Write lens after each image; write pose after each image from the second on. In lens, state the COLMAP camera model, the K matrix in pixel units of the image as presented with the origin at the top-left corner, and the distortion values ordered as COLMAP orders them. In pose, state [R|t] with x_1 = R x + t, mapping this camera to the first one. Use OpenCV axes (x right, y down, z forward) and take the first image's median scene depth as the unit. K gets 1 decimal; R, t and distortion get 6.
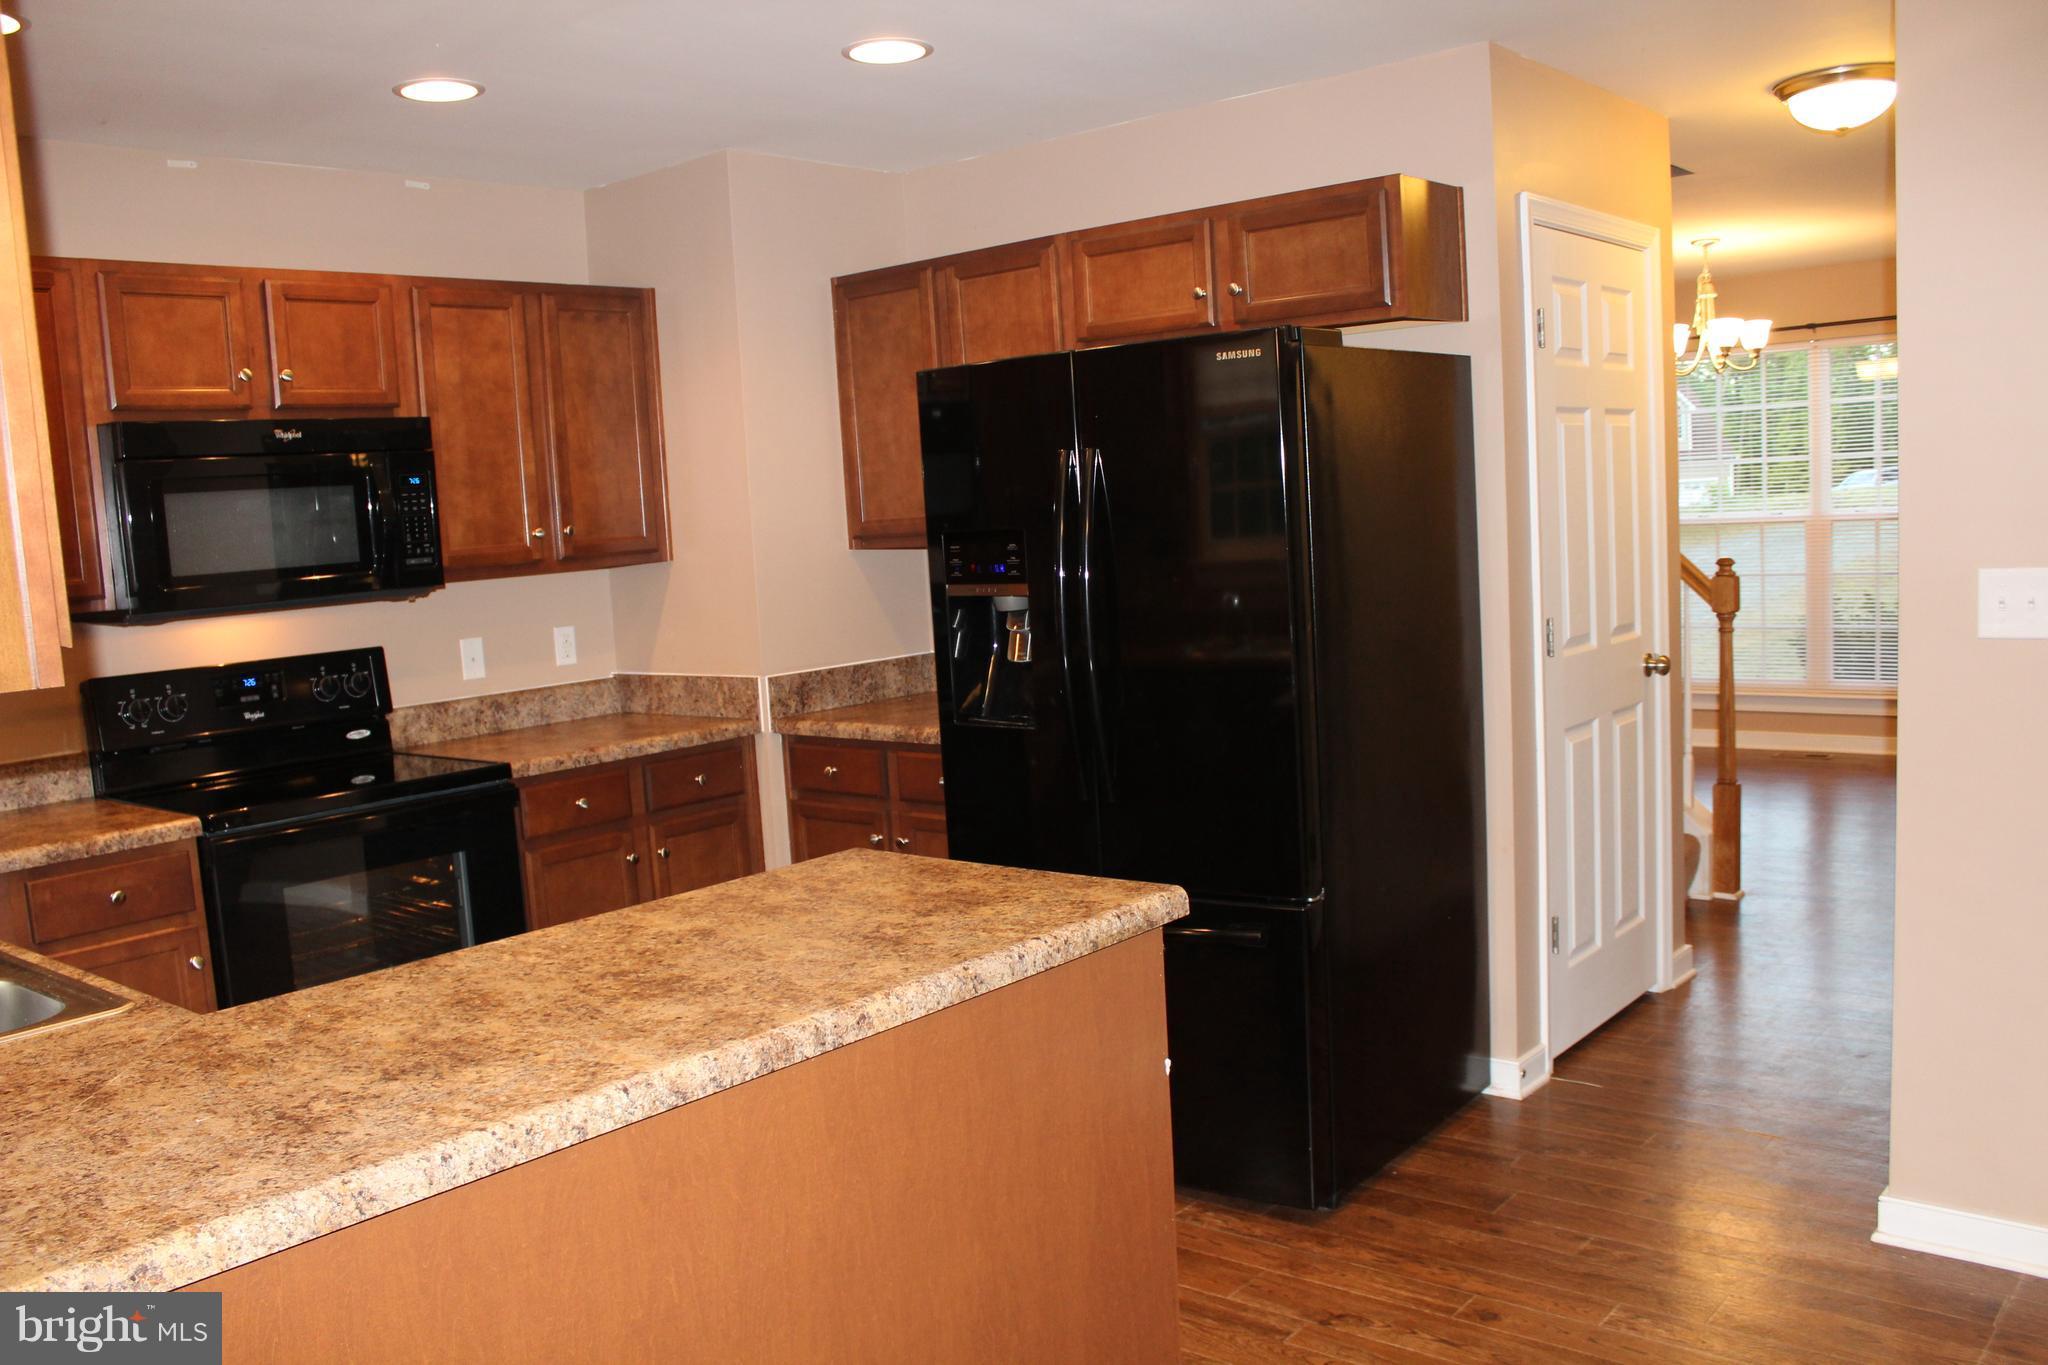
lens RADIAL K [[1748.8, 0, 1021.1], [0, 1748.8, 677.3], [0, 0, 1]] dist [-0.073896, 0.001954]
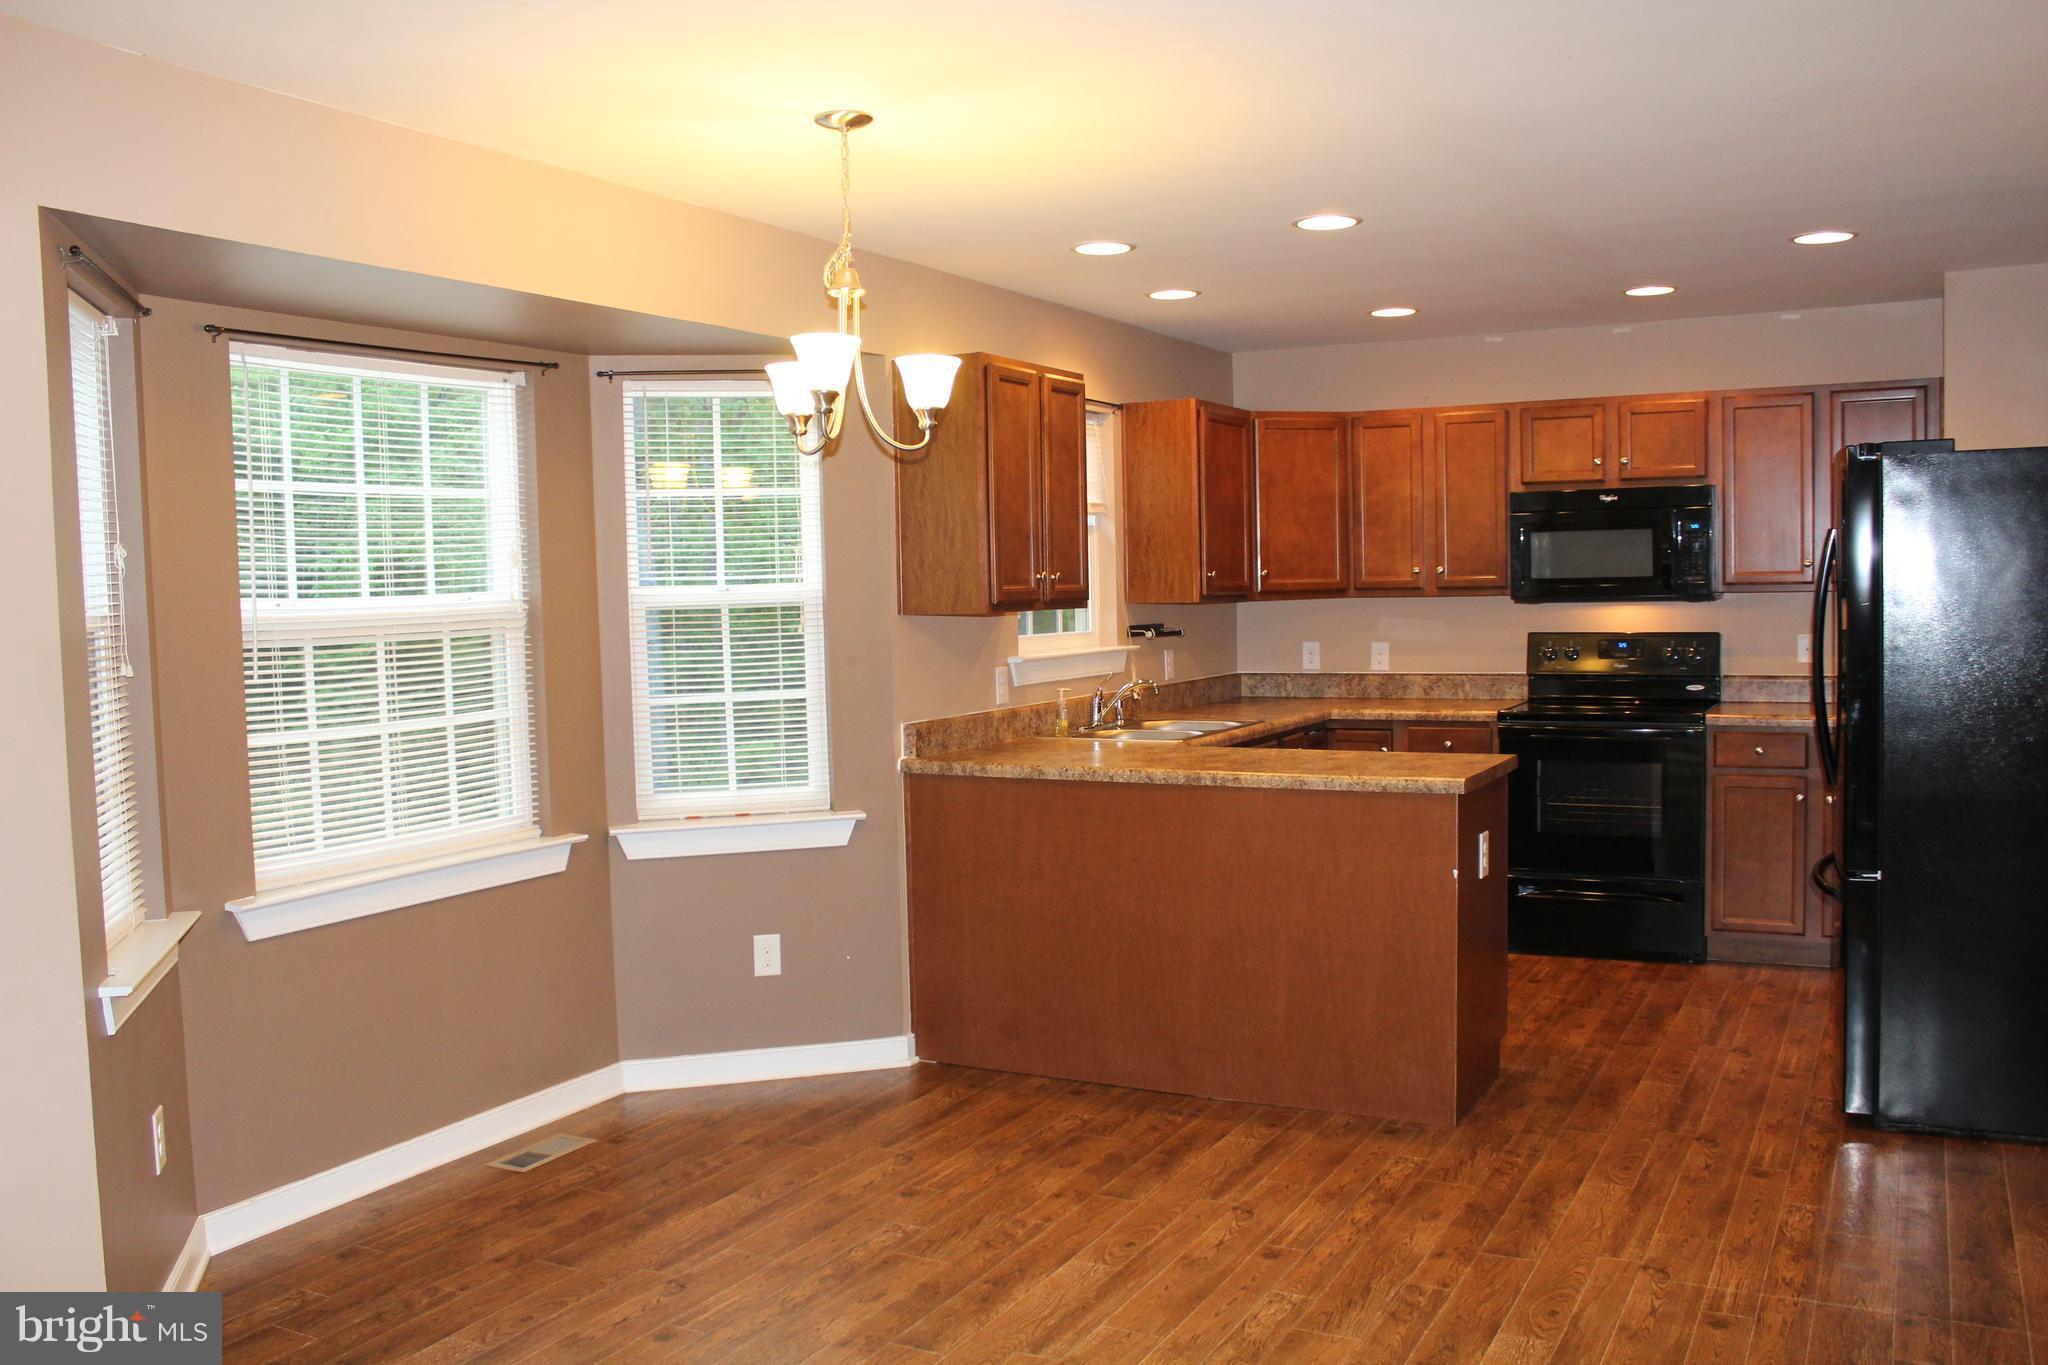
lens RADIAL K [[1748.8, 0, 1016.7], [0, 1748.8, 691.6], [0, 0, 1]] dist [-0.073896, 0.001954]
pose [[0.216201, 0.117253, -0.969283, 1.107528], [-0.089826, 0.990941, 0.099837, -0.070973], [0.972208, 0.065481, 0.224775, 0.074970]]
